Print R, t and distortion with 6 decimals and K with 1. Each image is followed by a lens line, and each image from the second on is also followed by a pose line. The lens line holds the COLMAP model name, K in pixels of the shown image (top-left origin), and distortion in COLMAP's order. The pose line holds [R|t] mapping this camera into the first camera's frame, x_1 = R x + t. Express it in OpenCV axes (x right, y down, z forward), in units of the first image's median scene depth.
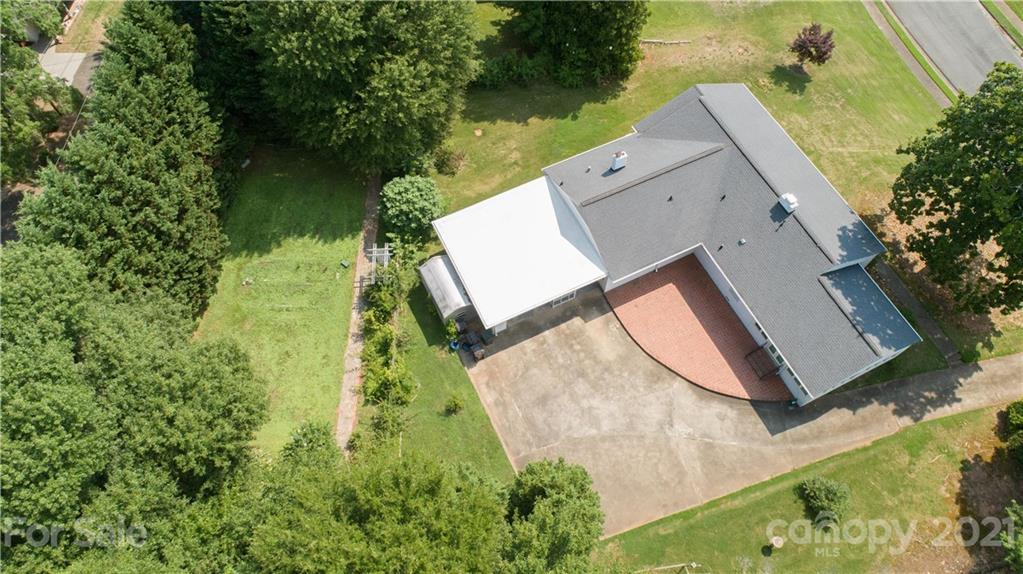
lens RADIAL K [[680.2, 0, 511.5], [0, 680.2, 287.0], [0, 0, 1]] dist [-0.020390, 0.008927]
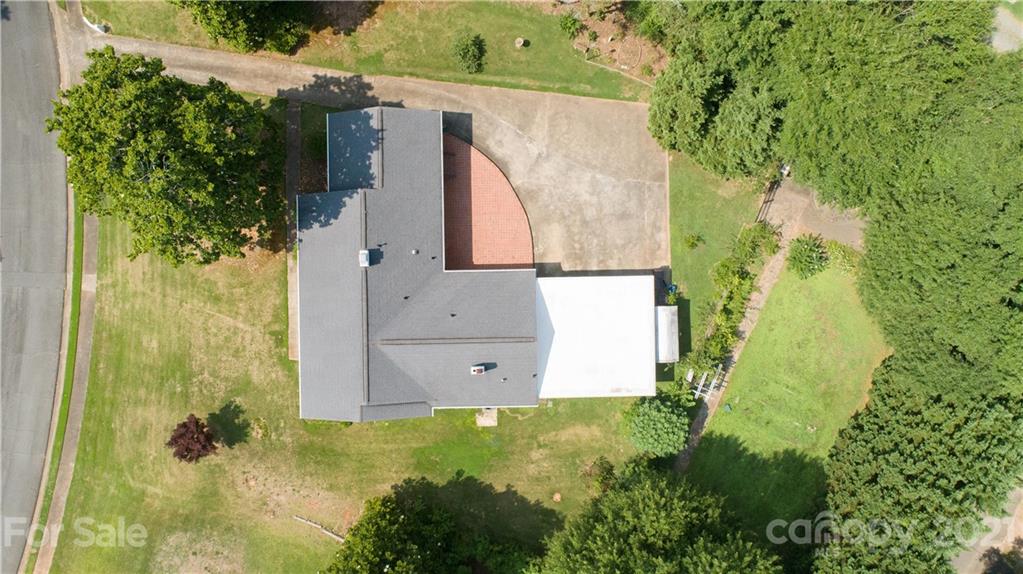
lens RADIAL K [[680.2, 0, 511.5], [0, 680.2, 287.0], [0, 0, 1]] dist [-0.020390, 0.008927]
pose [[-0.906779, -0.421388, 0.013589, 0.156602], [0.378055, -0.798418, 0.468619, -0.577908], [-0.186620, 0.430071, 0.883296, 0.004609]]
